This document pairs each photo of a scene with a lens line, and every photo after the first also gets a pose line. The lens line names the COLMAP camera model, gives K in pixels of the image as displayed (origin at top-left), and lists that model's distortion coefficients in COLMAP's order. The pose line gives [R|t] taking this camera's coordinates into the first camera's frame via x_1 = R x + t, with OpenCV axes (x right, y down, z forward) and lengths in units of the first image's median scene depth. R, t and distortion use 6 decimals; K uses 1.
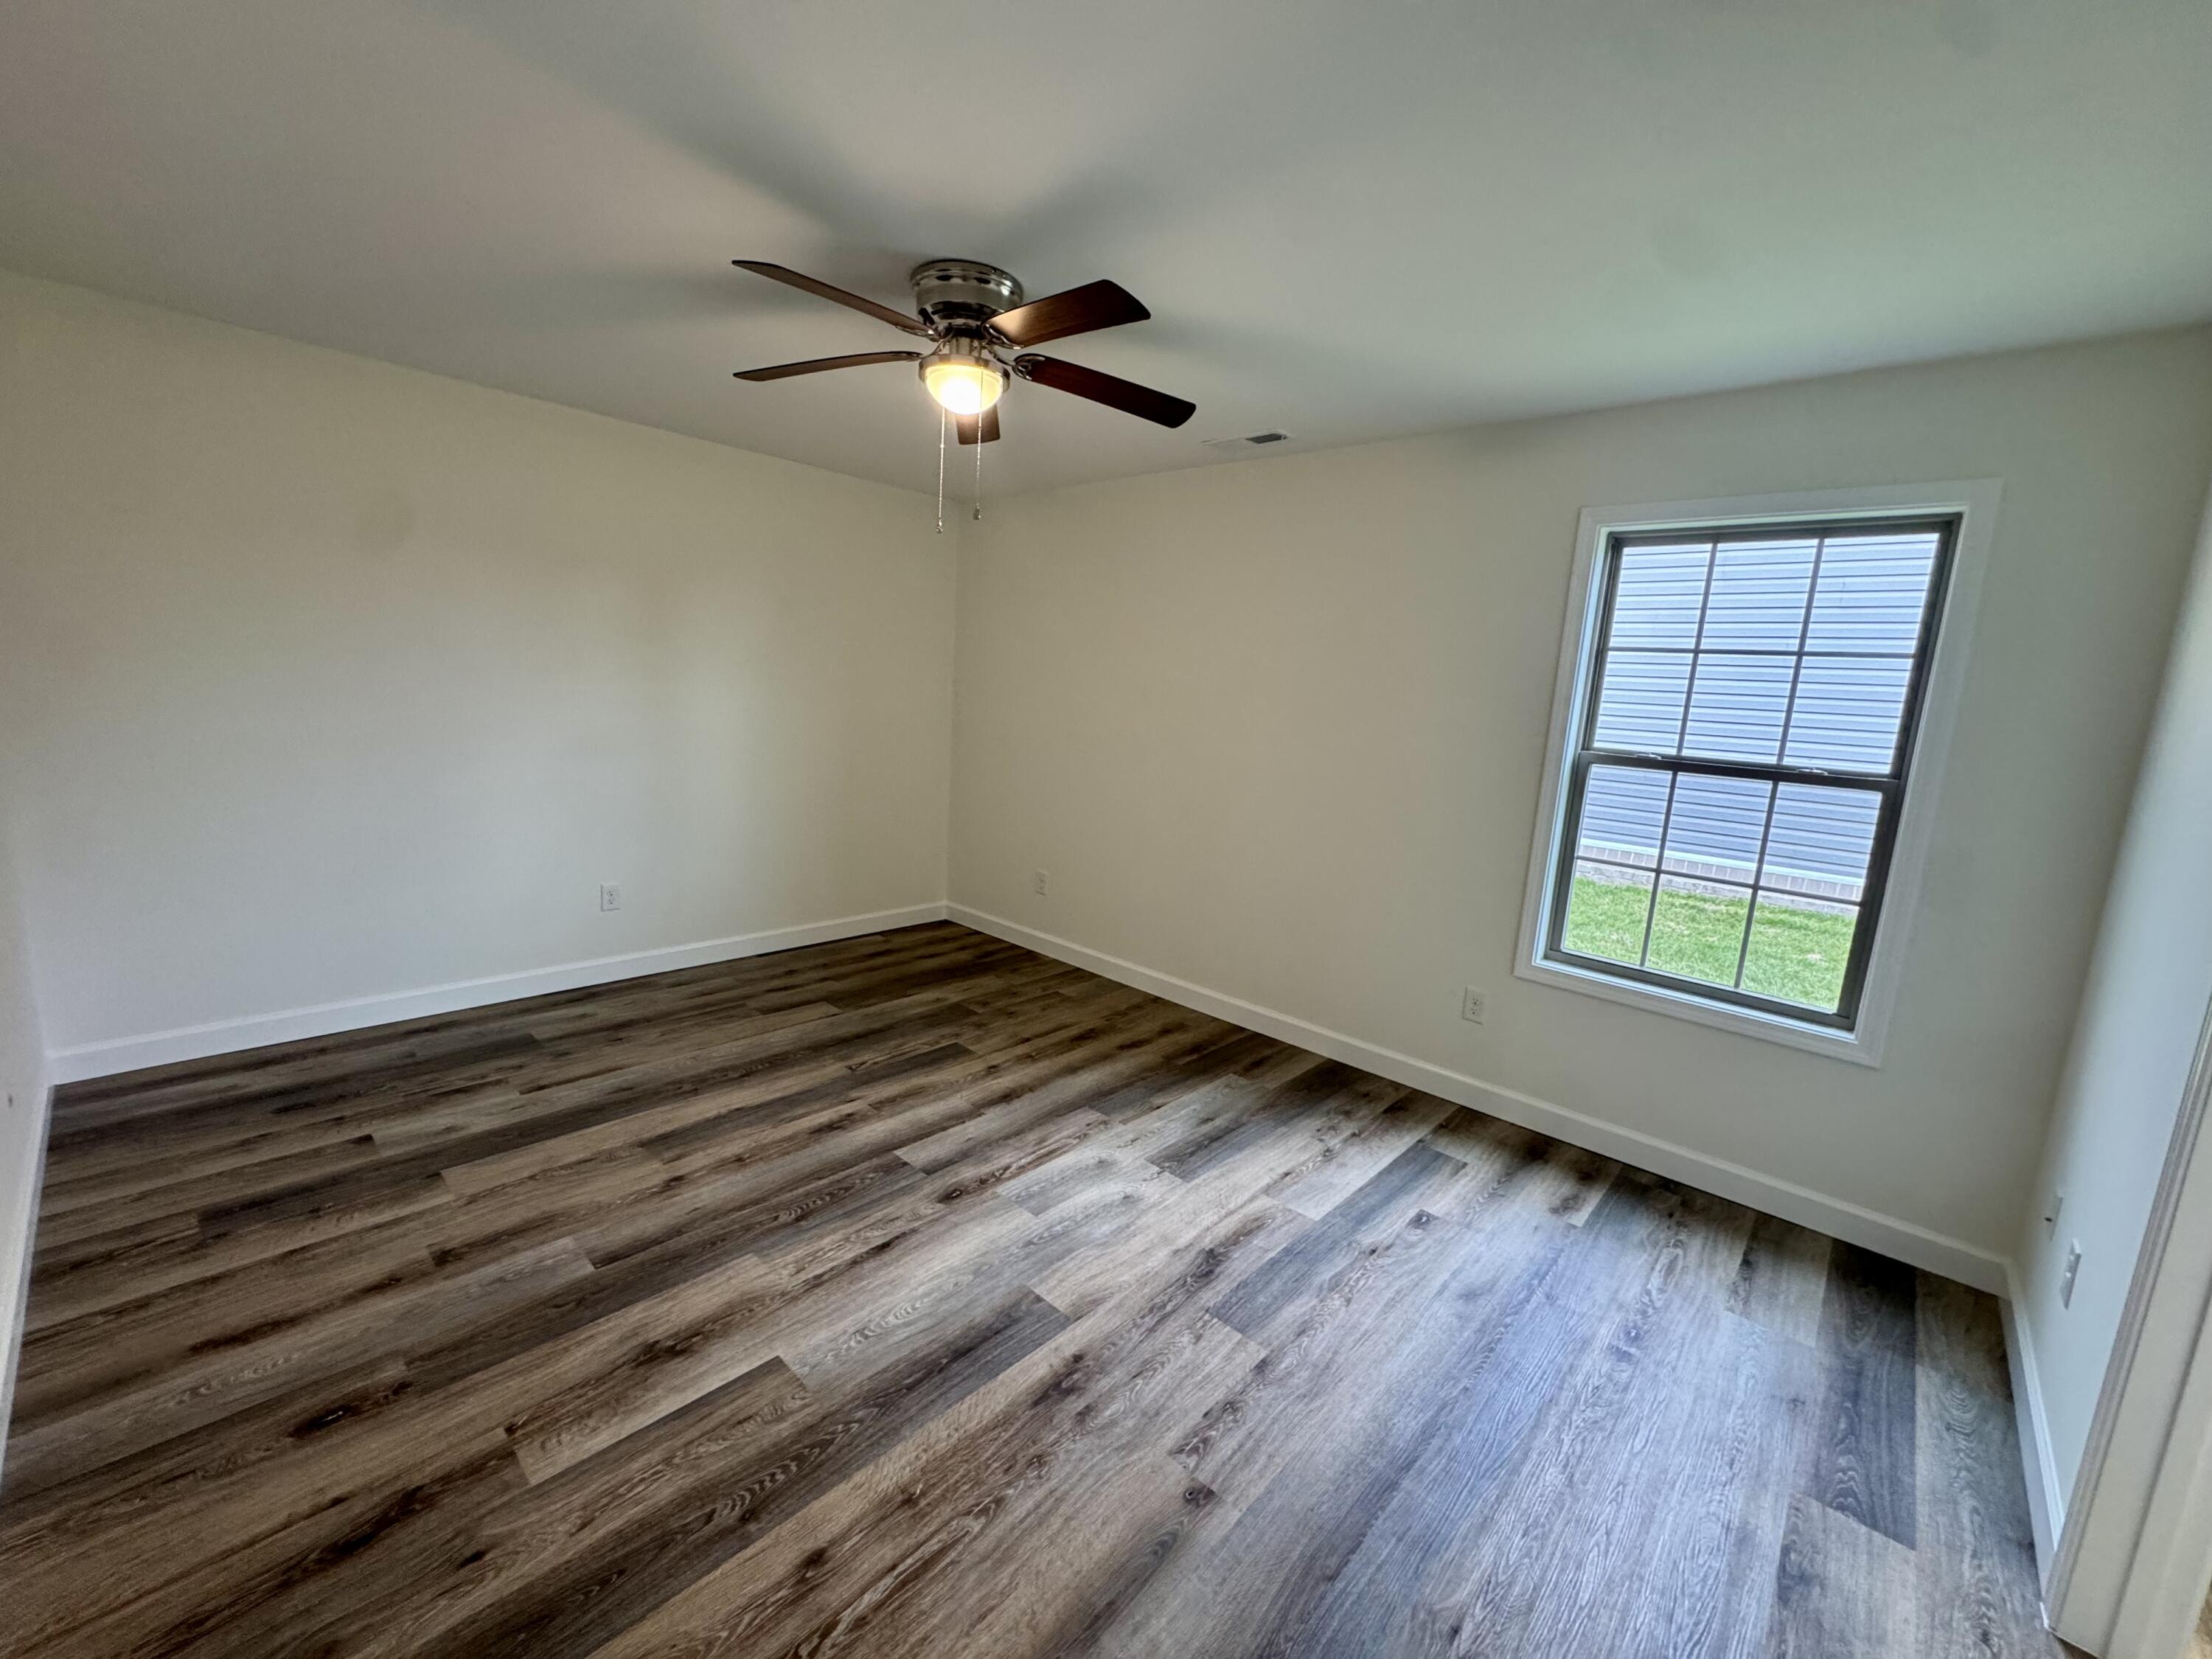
lens RADIAL K [[887.0, 0, 1106.9], [0, 887.0, 825.2], [0, 0, 1]] dist [-0.002175, 0.000415]
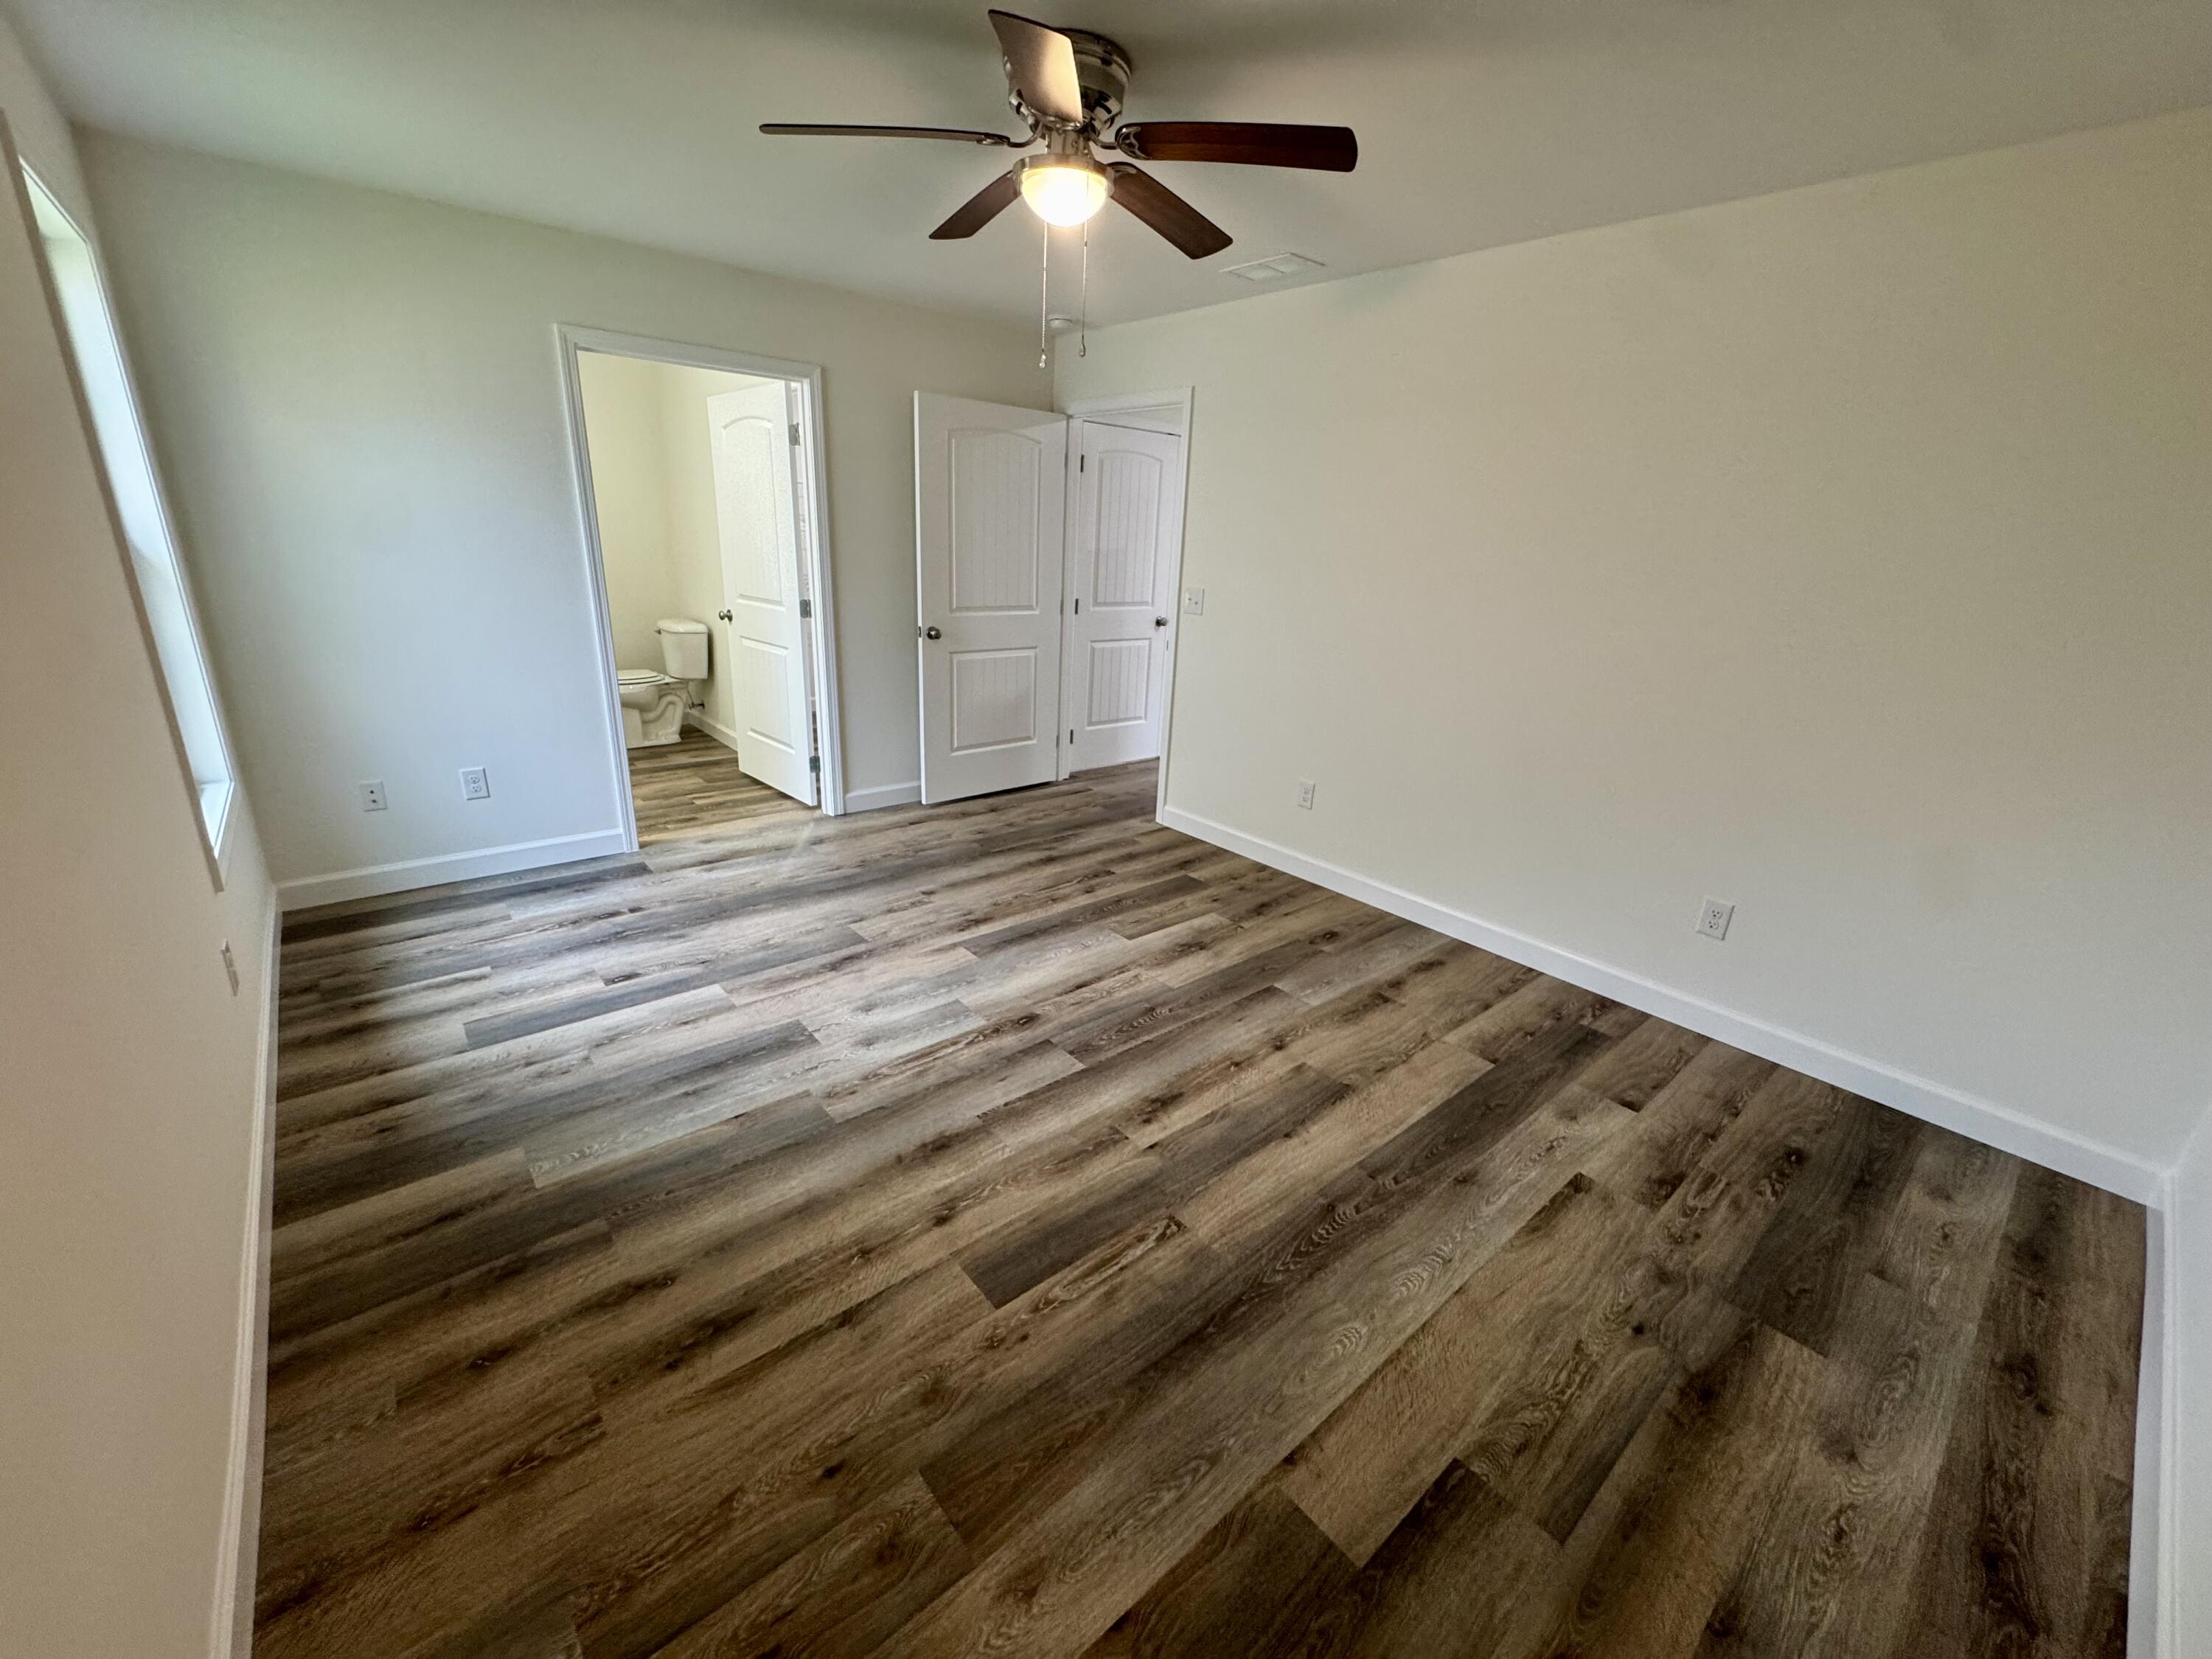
lens RADIAL K [[887.0, 0, 1102.3], [0, 887.0, 830.9], [0, 0, 1]] dist [-0.002175, 0.000415]
pose [[-0.985691, -0.144668, 0.086508, -0.321398], [-0.088331, 0.880427, 0.465881, -0.304474], [-0.143562, 0.451574, -0.880608, 1.810937]]
